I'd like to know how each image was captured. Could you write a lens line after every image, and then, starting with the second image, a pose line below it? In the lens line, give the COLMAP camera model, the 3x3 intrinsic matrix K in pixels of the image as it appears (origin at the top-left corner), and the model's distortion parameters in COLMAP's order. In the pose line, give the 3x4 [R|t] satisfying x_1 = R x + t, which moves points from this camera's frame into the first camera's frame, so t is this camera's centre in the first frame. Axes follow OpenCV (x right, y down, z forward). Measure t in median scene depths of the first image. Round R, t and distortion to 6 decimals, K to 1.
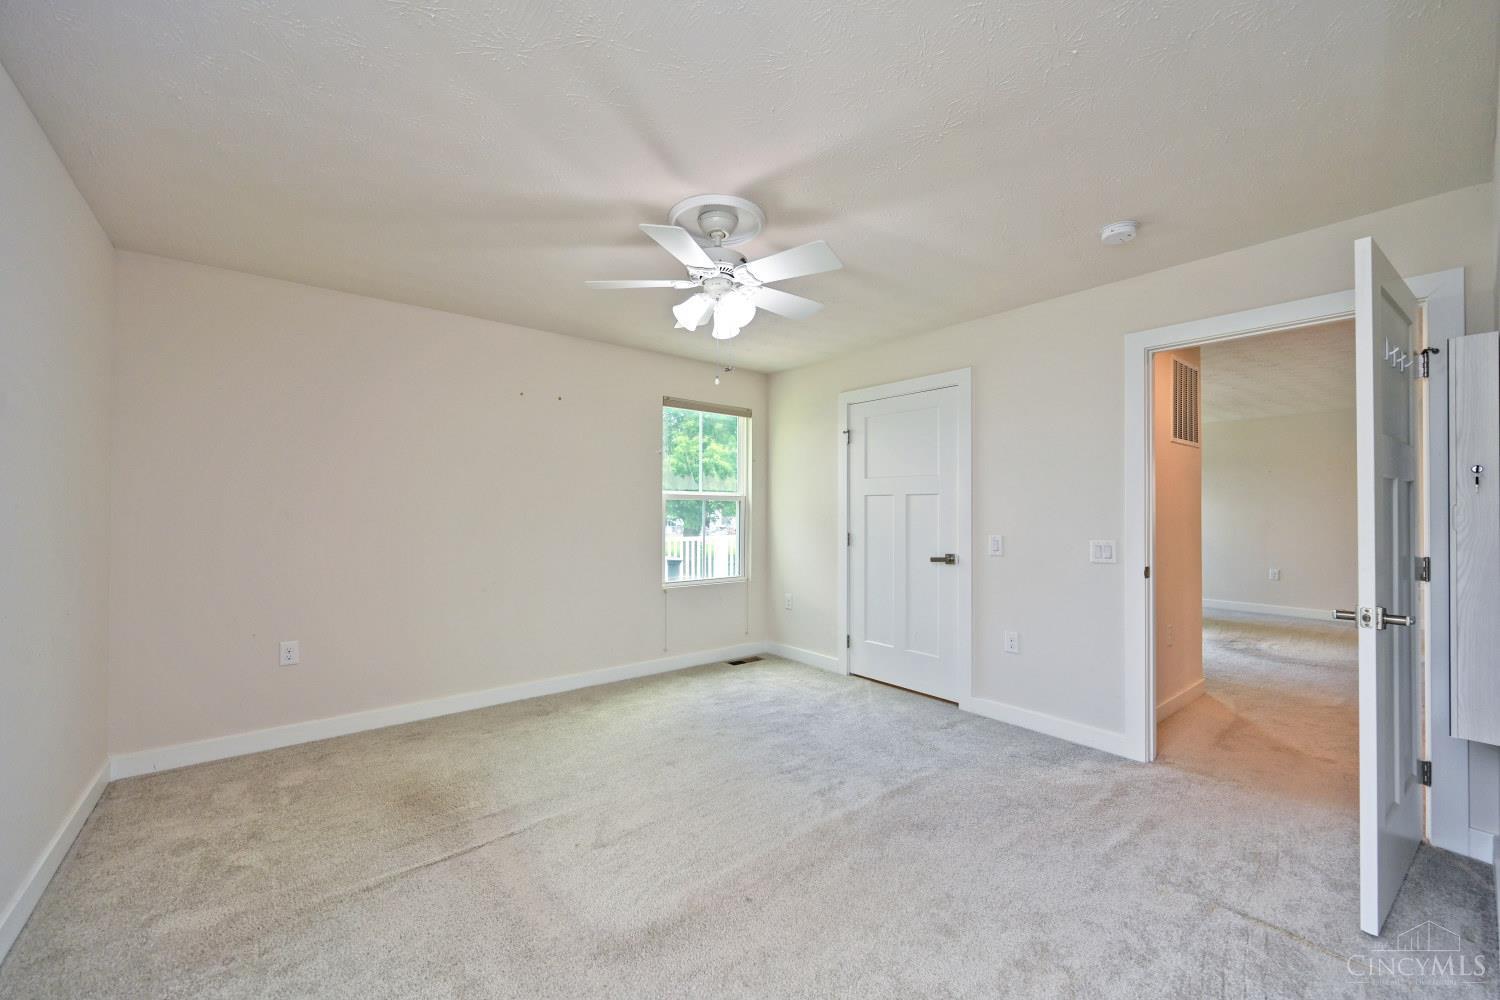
lens RADIAL K [[589.8, 0, 762.0], [0, 589.8, 503.3], [0, 0, 1]] dist [-0.005079, 0.001079]
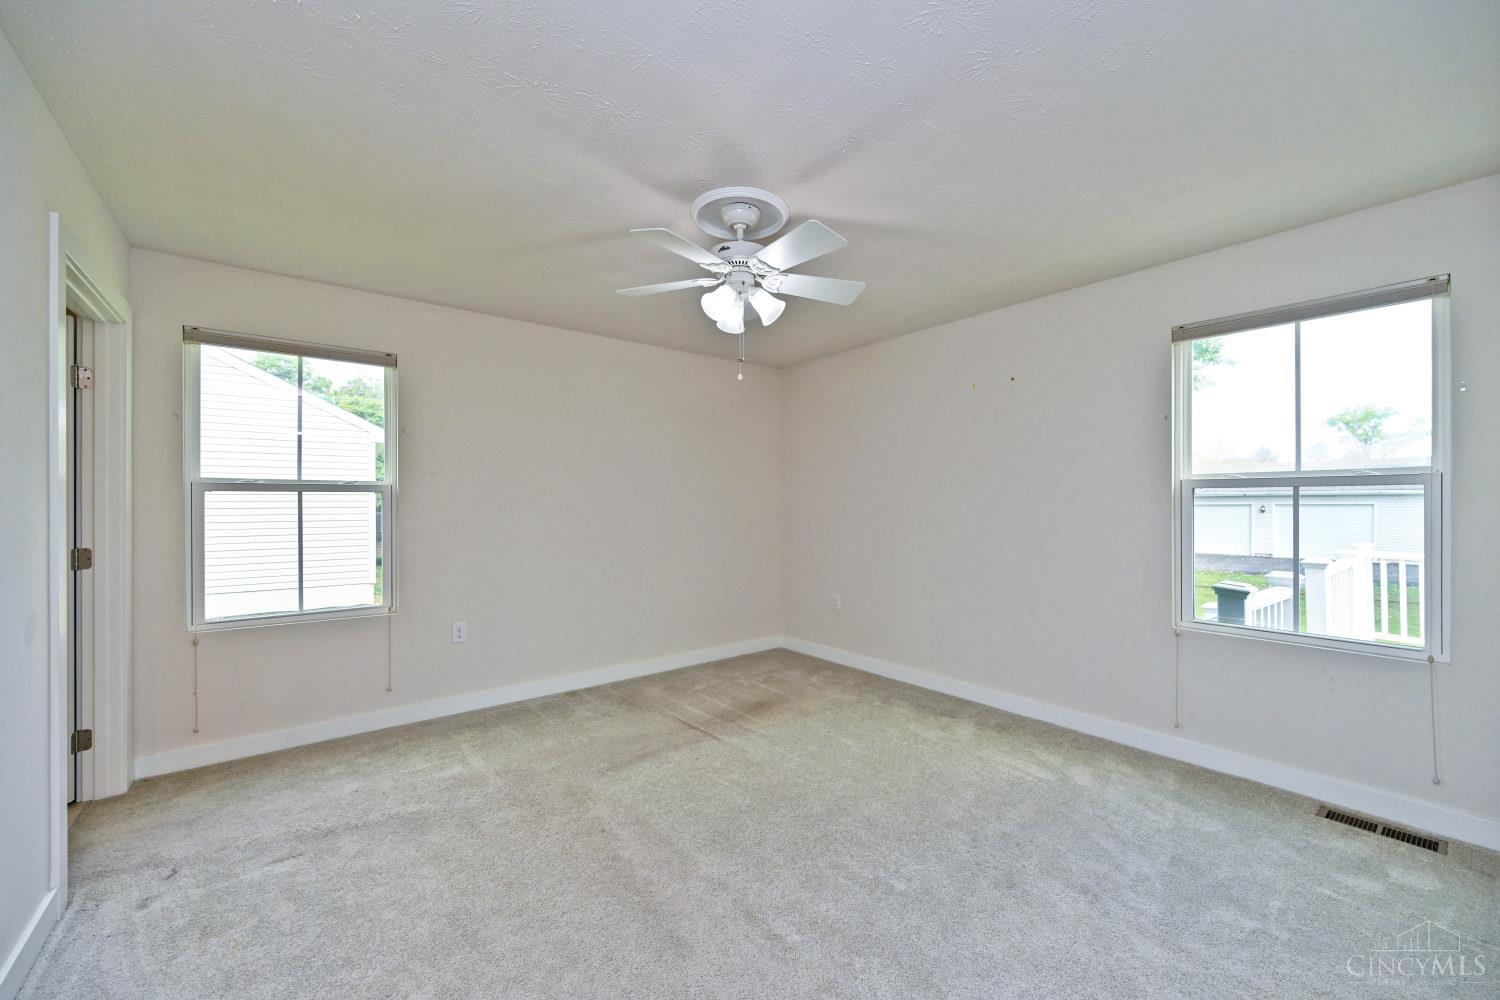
lens RADIAL K [[589.8, 0, 743.8], [0, 589.8, 496.2], [0, 0, 1]] dist [-0.005079, 0.001079]
pose [[-0.025008, -0.015335, -0.999570, 0.577038], [0.008960, 0.999839, -0.015563, 0.008374], [0.999647, -0.009345, -0.024866, 0.652252]]
